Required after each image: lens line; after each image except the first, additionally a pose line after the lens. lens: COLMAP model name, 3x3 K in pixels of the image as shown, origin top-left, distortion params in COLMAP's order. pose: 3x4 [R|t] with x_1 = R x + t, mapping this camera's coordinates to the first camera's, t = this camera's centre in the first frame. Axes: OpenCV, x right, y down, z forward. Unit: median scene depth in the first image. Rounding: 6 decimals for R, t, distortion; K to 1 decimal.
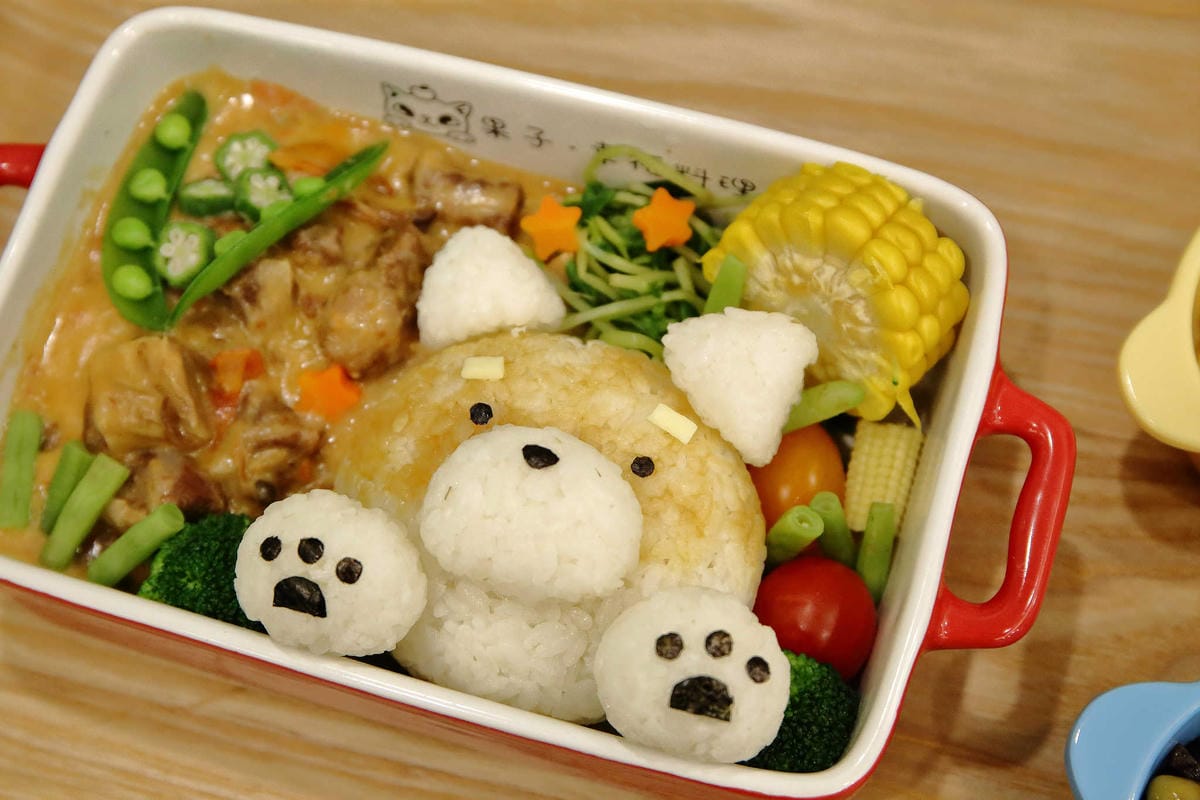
lens RADIAL K [[2042.8, 0, 600.0], [0, 2042.8, 400.0], [0, 0, 1]] dist [0.012061, -0.194233]
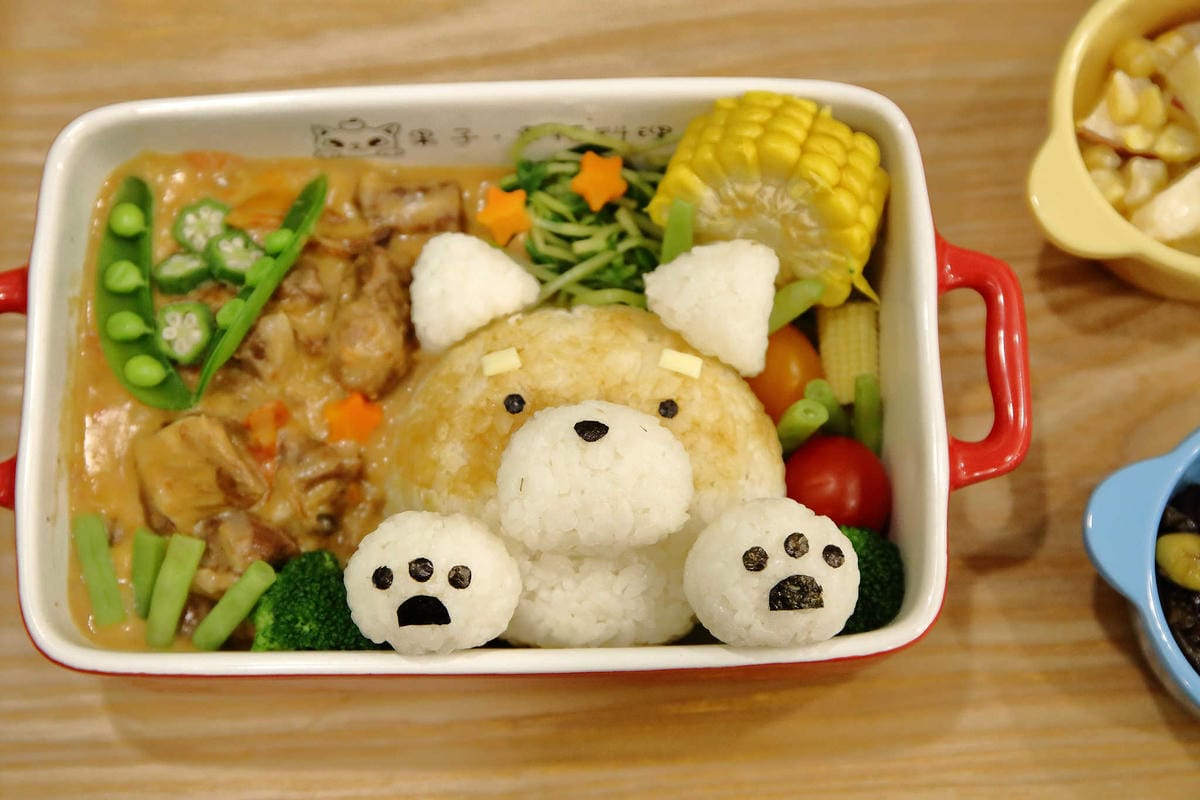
lens RADIAL K [[2042.8, 0, 600.0], [0, 2042.8, 400.0], [0, 0, 1]] dist [0.012061, -0.194233]
pose [[0.952434, -0.281997, 0.115534, -0.134599], [0.271254, 0.957262, 0.100350, -0.089131], [-0.138895, -0.064237, 0.988222, -0.095111]]
